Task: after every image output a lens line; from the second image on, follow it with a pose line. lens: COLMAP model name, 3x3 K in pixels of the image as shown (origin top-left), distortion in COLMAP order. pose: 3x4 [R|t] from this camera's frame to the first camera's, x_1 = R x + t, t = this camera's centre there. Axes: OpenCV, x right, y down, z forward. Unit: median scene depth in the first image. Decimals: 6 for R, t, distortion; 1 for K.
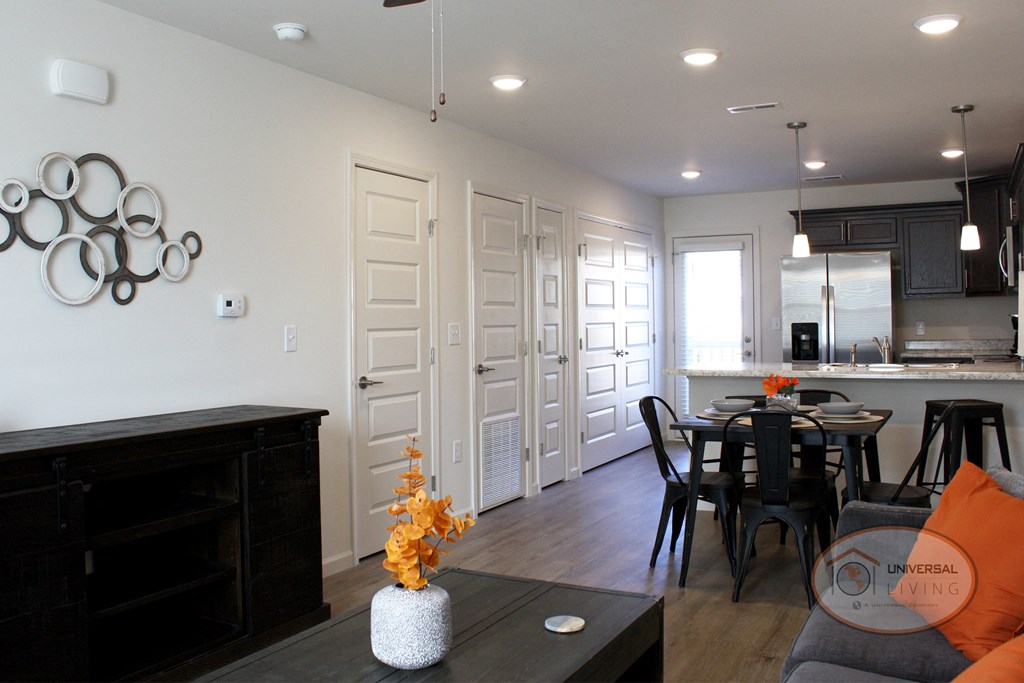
lens RADIAL K [[893.0, 0, 511.6], [0, 893.0, 320.9], [0, 0, 1]] dist [-0.115068, 0.005056]
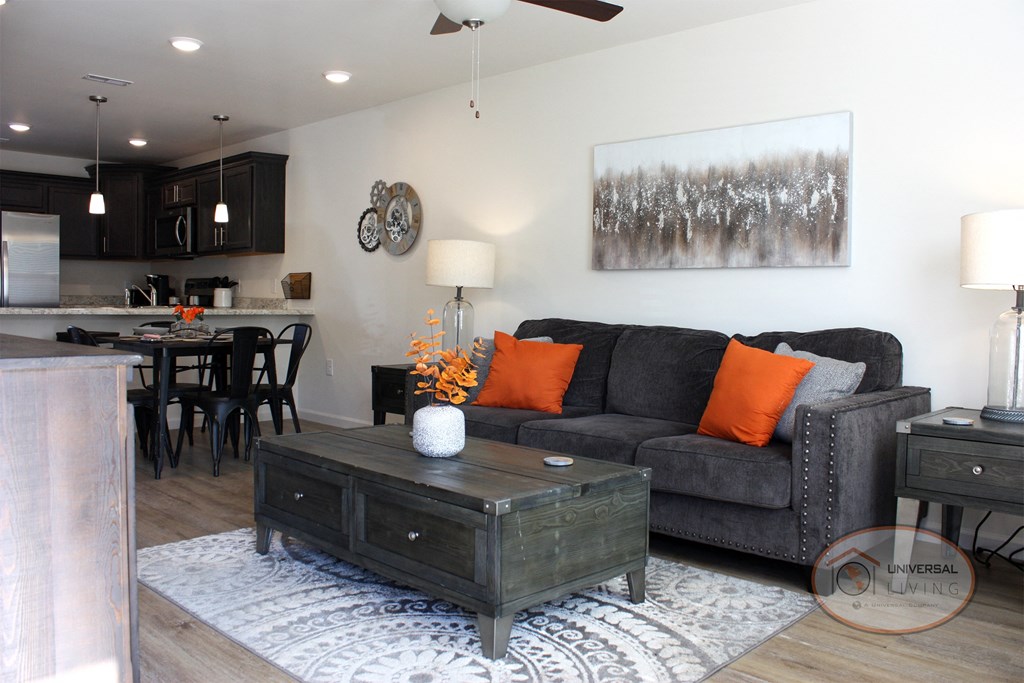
lens RADIAL K [[846.5, 0, 512.0], [0, 846.5, 341.5], [0, 0, 1]] dist [-0.174277, 0.168140]
pose [[0.296114, -0.030177, 0.954676, -0.402043], [-0.019873, 0.999090, 0.037745, 0.033010], [-0.954946, -0.030149, 0.295245, 0.111055]]
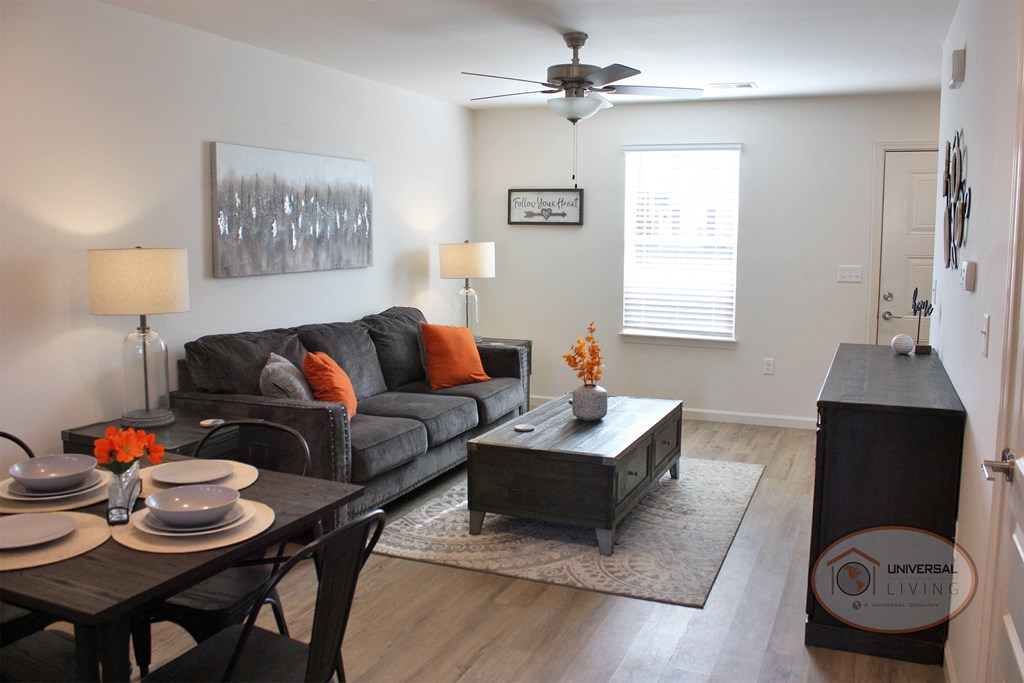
lens RADIAL K [[848.8, 0, 523.5], [0, 848.8, 336.2], [0, 0, 1]] dist [-0.146968, 0.129355]
pose [[-0.996330, 0.015586, -0.084159, 0.058483], [0.005198, 0.992483, 0.122268, -0.027083], [0.085432, 0.121382, -0.988923, 0.832949]]
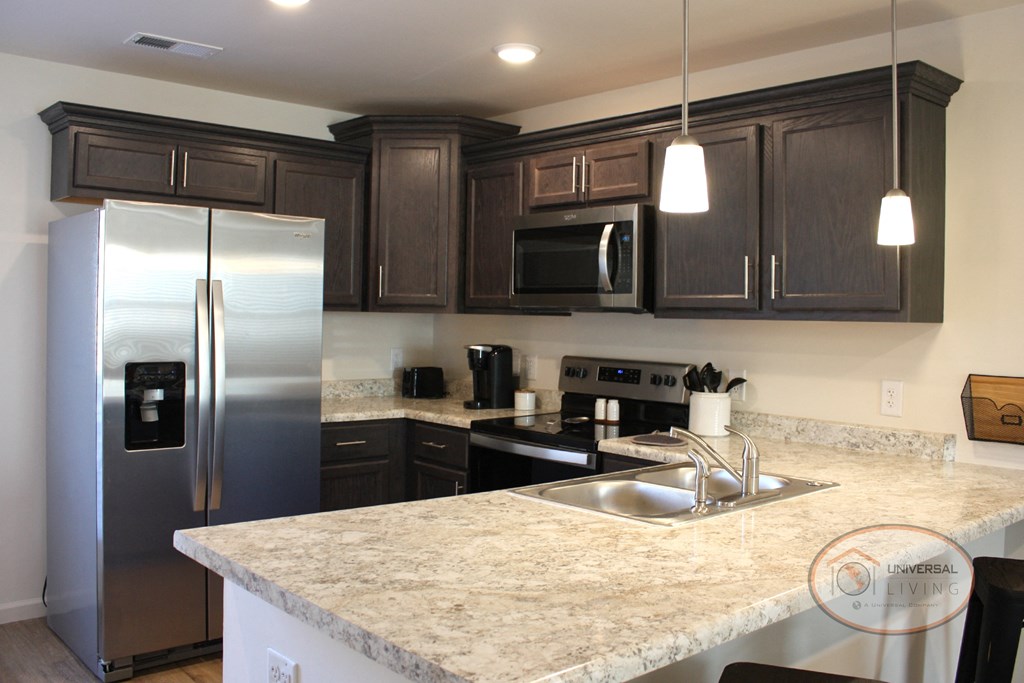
lens RADIAL K [[893.0, 0, 511.6], [0, 893.0, 320.9], [0, 0, 1]] dist [-0.115068, 0.005056]
pose [[0.361128, 0.013939, 0.932412, -0.004770], [-0.028075, 0.999598, -0.004070, -0.021002], [-0.932093, -0.024708, 0.361374, 0.693331]]
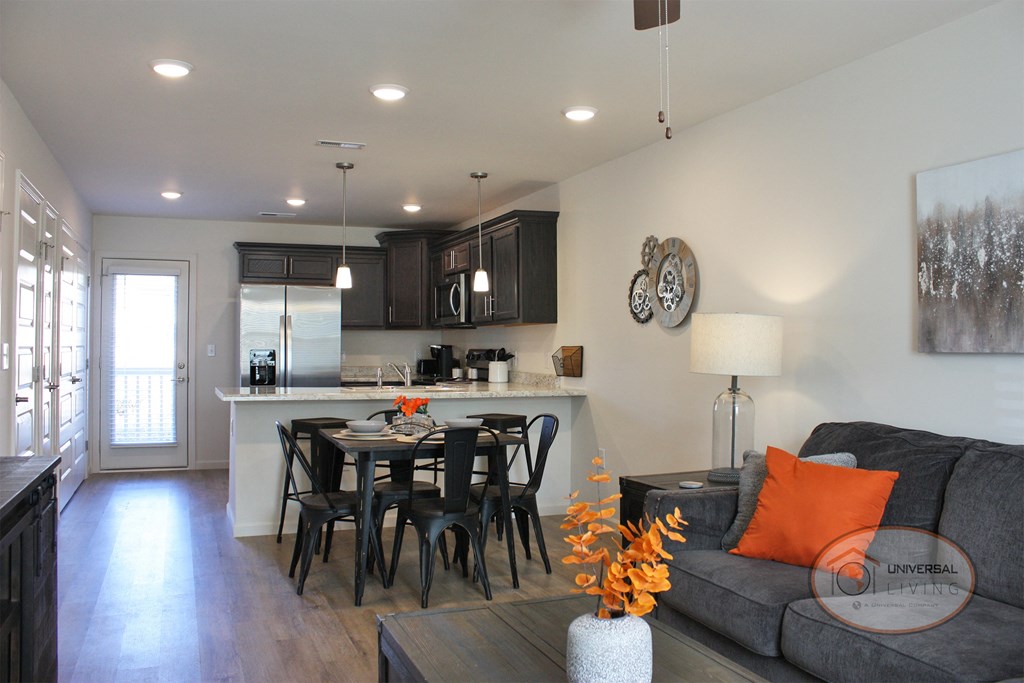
lens RADIAL K [[848.8, 0, 523.5], [0, 848.8, 336.2], [0, 0, 1]] dist [-0.146968, 0.129355]
pose [[0.641990, 0.022294, 0.766389, -0.235682], [-0.008985, 0.999727, -0.021555, 0.004632], [-0.766660, 0.006952, 0.642015, 0.124813]]
